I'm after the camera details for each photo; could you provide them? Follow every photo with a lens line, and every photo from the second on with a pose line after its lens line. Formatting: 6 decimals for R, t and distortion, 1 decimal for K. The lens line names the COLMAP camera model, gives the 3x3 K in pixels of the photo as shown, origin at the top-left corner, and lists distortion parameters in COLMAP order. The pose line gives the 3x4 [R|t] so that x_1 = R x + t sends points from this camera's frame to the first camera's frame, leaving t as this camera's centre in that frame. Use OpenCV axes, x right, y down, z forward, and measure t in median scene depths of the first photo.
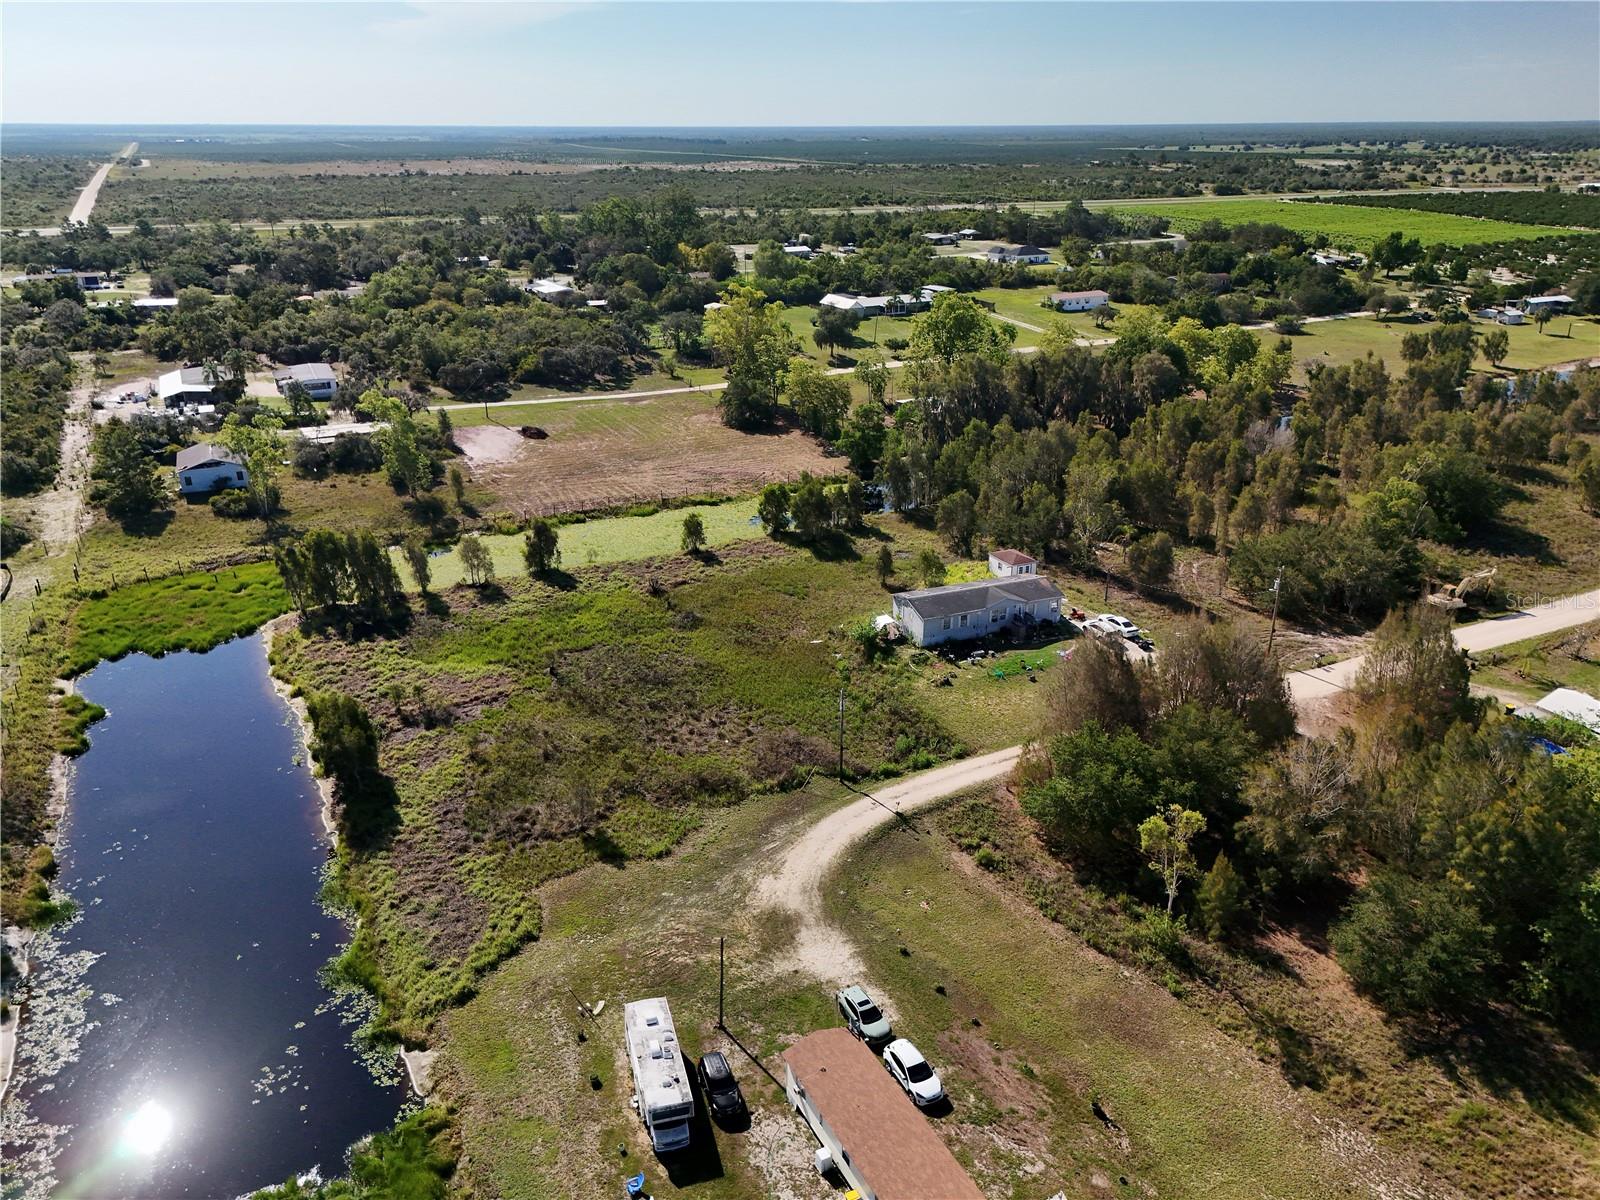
lens RADIAL K [[1177.2, 0, 804.8], [0, 1177.2, 612.0], [0, 0, 1]] dist [0.065162, -0.059692]
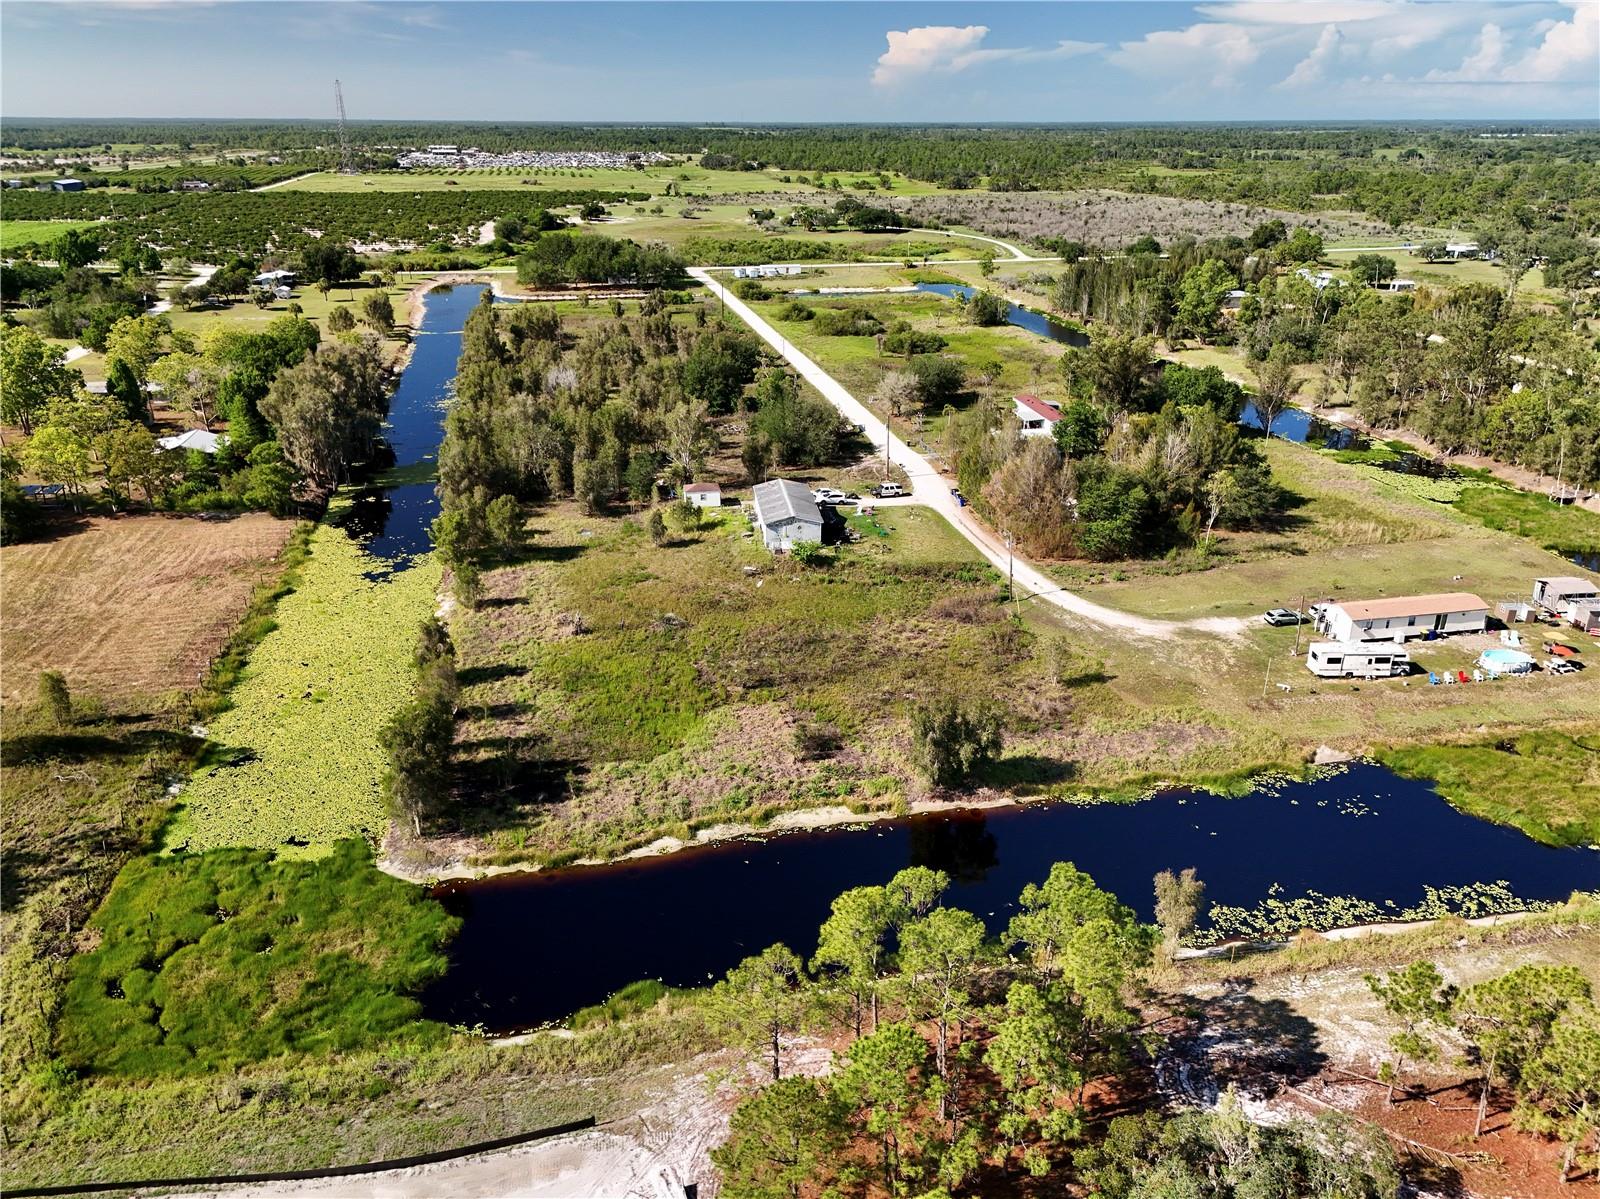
lens RADIAL K [[1177.2, 0, 796.2], [0, 1177.2, 608.7], [0, 0, 1]] dist [0.065162, -0.059692]
pose [[0.274457, -0.365967, 0.889237, -0.901781], [0.371585, 0.893277, 0.252943, -0.203377], [-0.886903, 0.261005, 0.381154, 0.507456]]
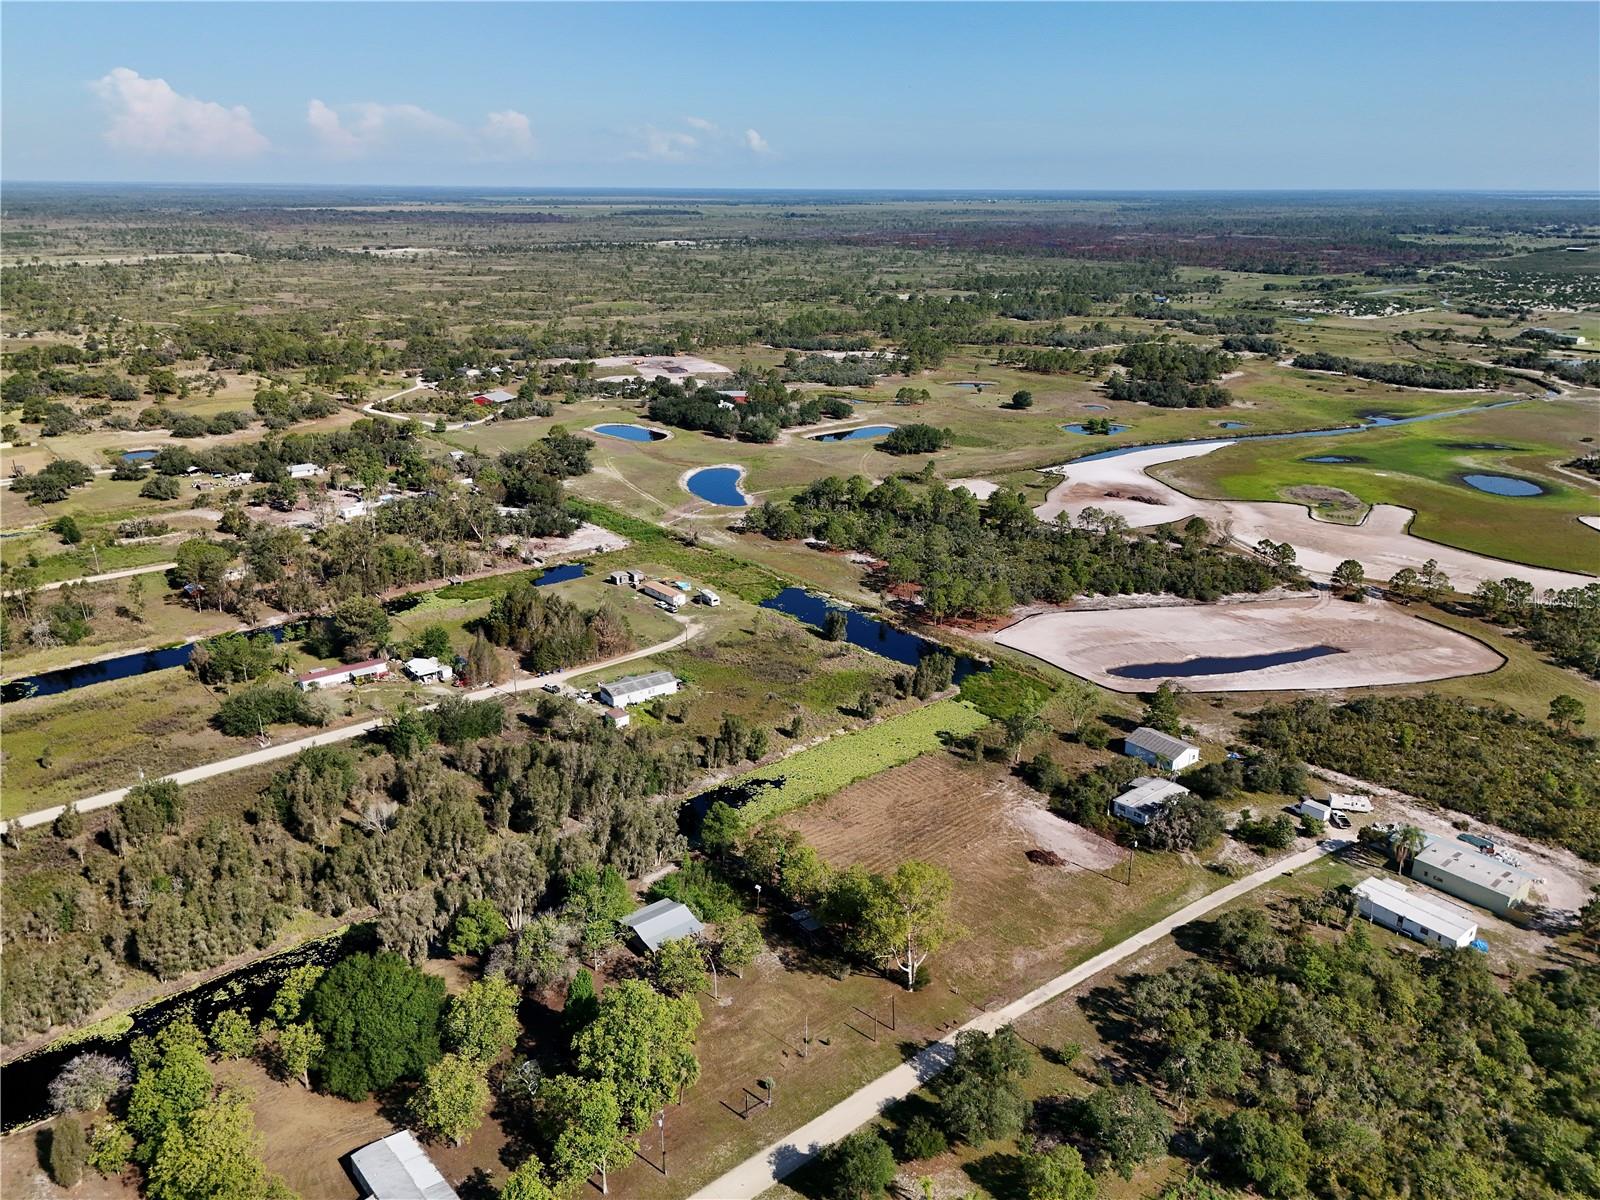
lens RADIAL K [[1177.2, 0, 803.3], [0, 1177.2, 600.2], [0, 0, 1]] dist [0.065162, -0.059692]
pose [[-0.975313, 0.066601, -0.210545, 0.279578], [-0.091338, 0.746393, 0.659207, -1.513777], [0.201053, 0.662164, -0.721884, 2.378683]]
